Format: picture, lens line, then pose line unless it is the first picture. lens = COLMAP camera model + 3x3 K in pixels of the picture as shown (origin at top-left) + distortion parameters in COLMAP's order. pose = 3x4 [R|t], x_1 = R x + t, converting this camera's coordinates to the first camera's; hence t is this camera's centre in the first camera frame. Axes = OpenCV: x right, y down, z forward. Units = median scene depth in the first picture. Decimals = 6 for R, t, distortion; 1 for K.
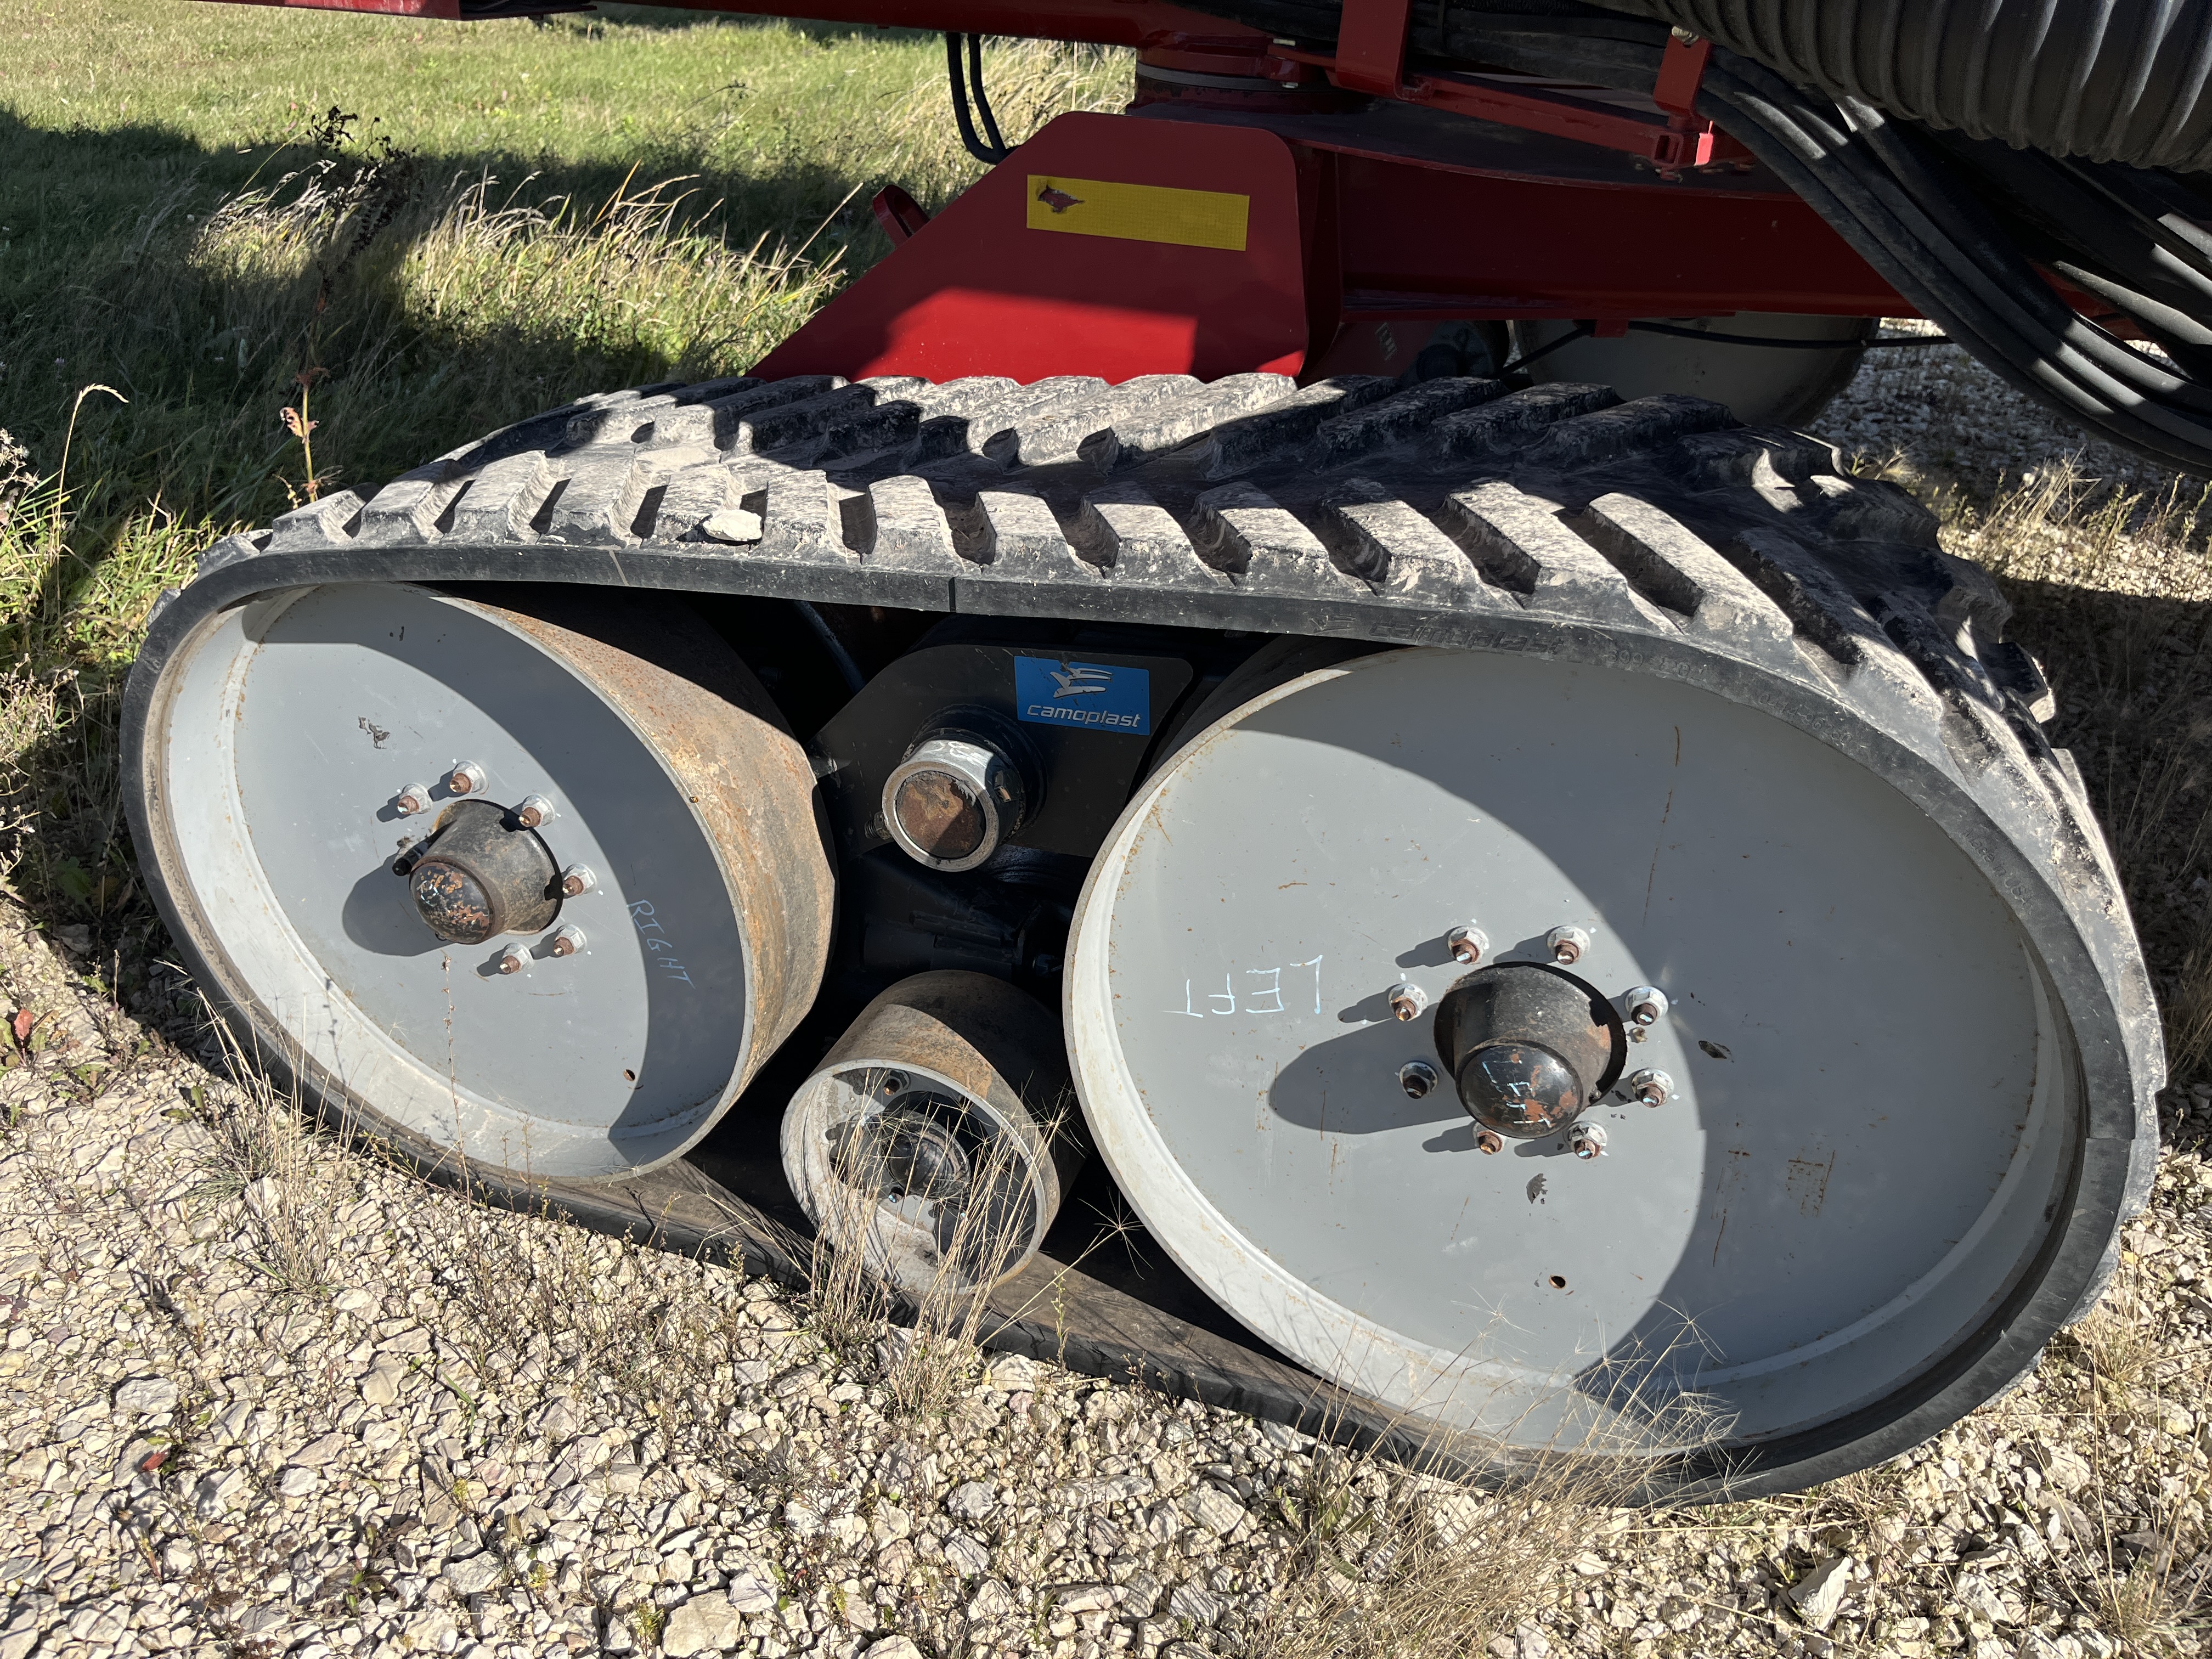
lens RADIAL K [[1745.6, 0, 1056.3], [0, 1745.6, 825.9], [0, 0, 1]] dist [0.016571, 0.002621]
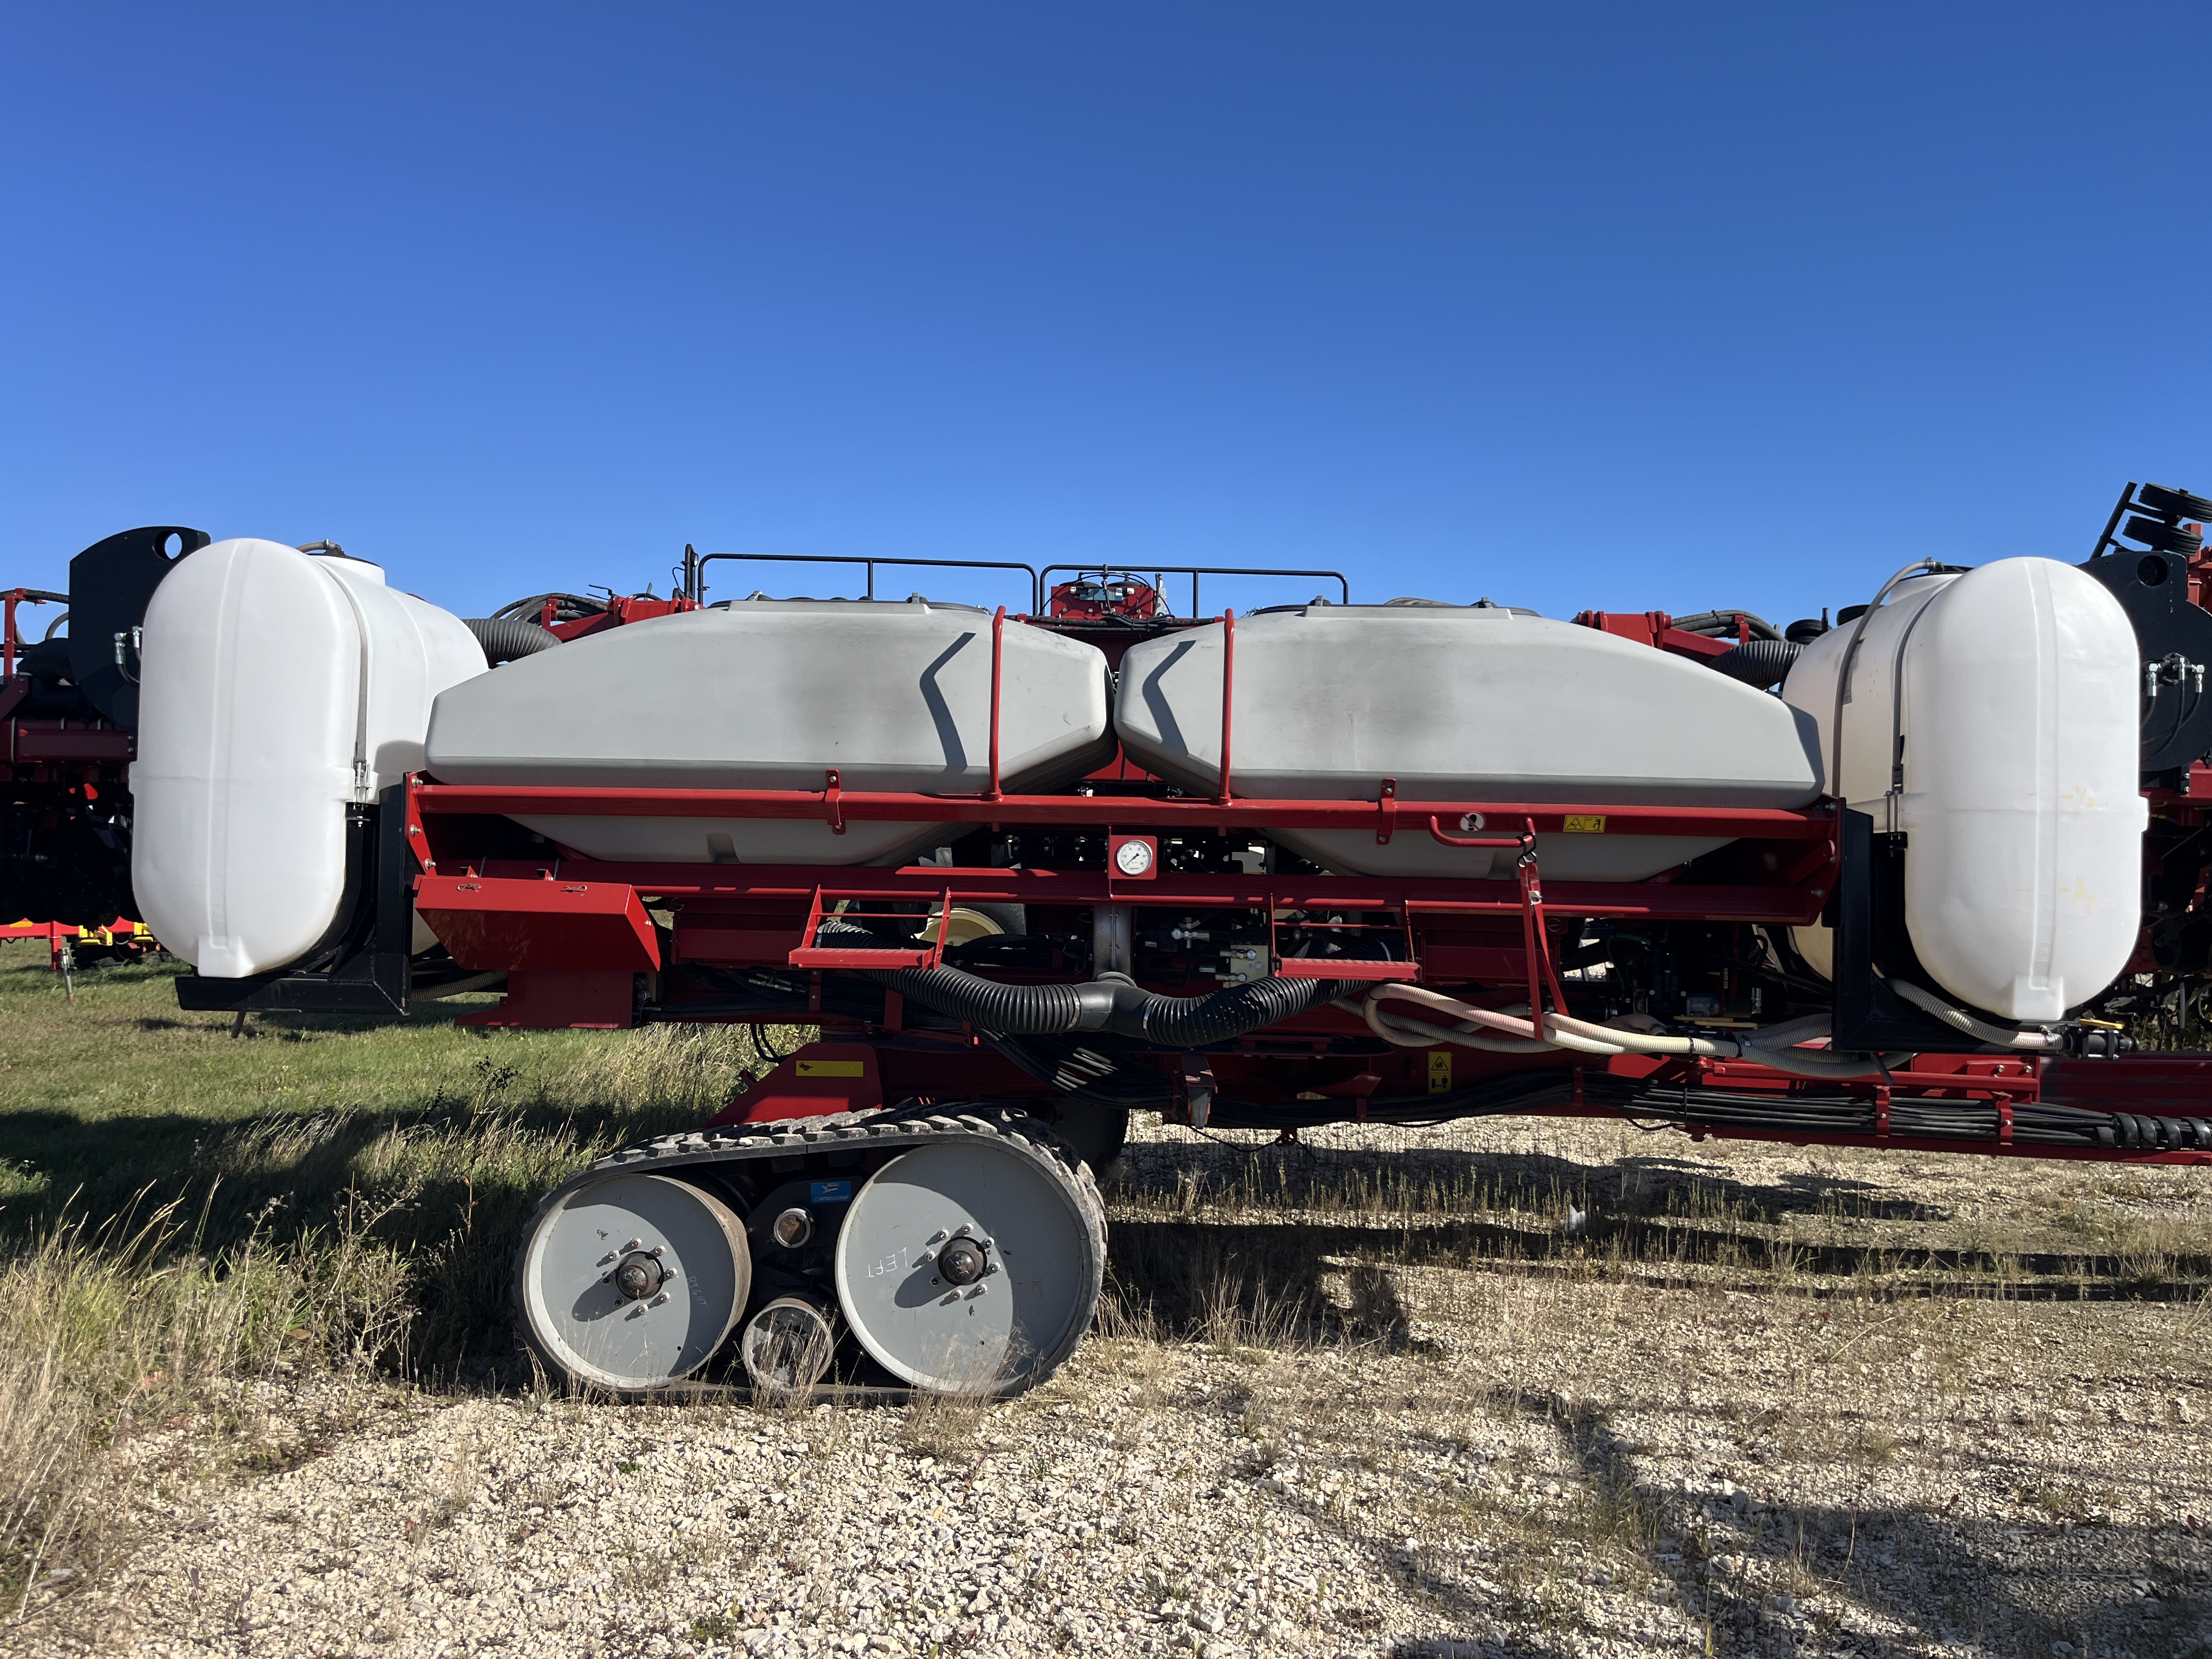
lens RADIAL K [[1687.9, 0, 1106.0], [0, 1687.9, 829.5], [0, 0, 1]] dist [0.065251, -0.114202]
pose [[0.952674, -0.010042, 0.303826, -0.468765], [0.162249, 0.861992, -0.480256, 0.983087], [-0.257073, 0.506823, 0.822827, -2.236344]]
